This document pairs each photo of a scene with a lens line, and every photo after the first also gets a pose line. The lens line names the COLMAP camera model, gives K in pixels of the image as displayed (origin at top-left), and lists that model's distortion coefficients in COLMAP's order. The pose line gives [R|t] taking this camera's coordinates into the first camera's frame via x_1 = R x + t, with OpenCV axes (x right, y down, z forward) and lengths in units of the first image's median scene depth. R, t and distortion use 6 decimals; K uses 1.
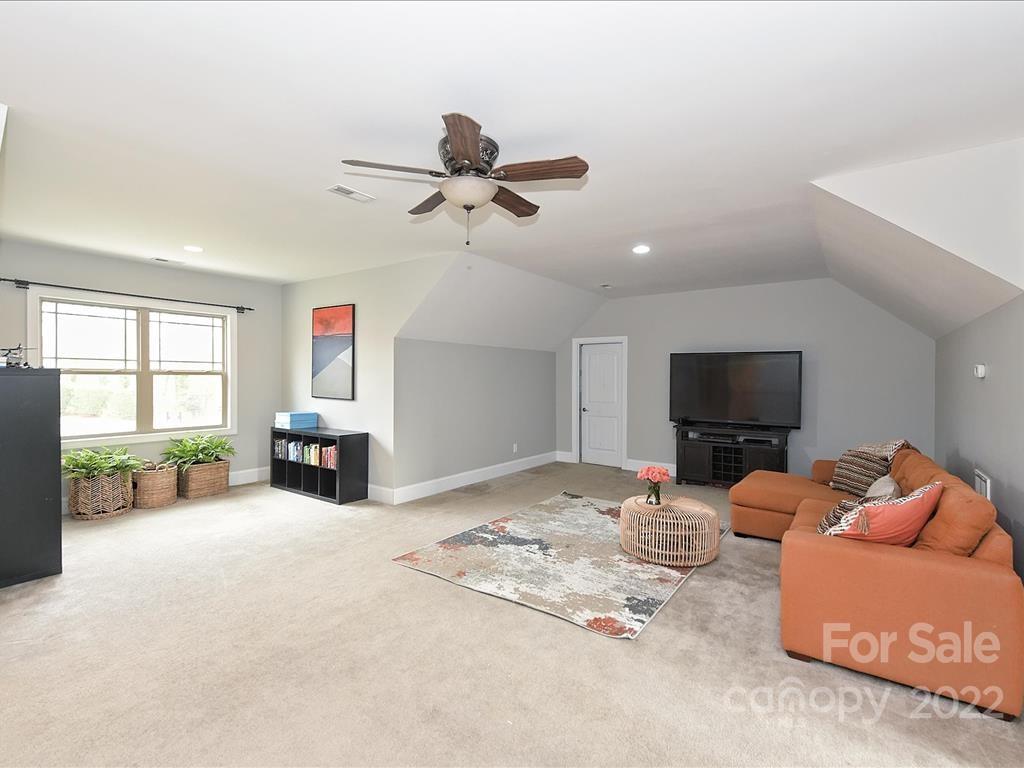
lens RADIAL K [[462.4, 0, 508.6], [0, 462.4, 380.7], [0, 0, 1]] dist [0.000431, -0.000051]
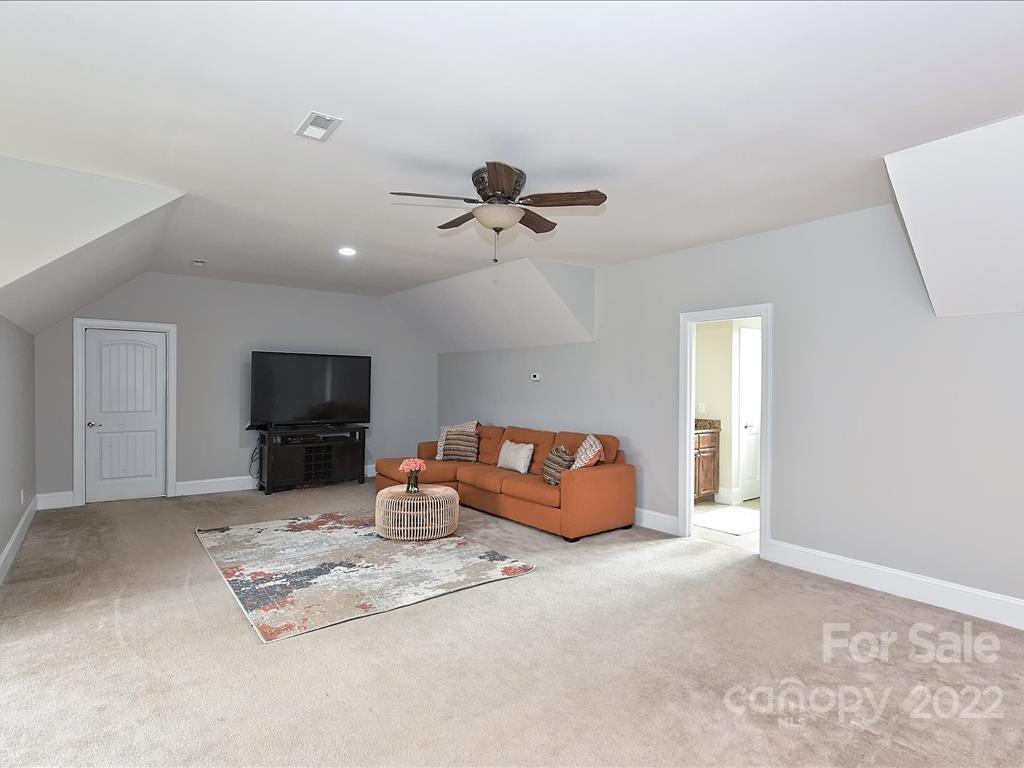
lens RADIAL K [[533.1, 0, 505.7], [0, 533.1, 384.1], [0, 0, 1]] dist [0.002895, 0.000096]
pose [[0.317510, -0.010204, 0.948200, -0.820329], [0.000861, 0.999945, 0.010473, -0.010544], [-0.948255, -0.002509, 0.317501, 0.362840]]
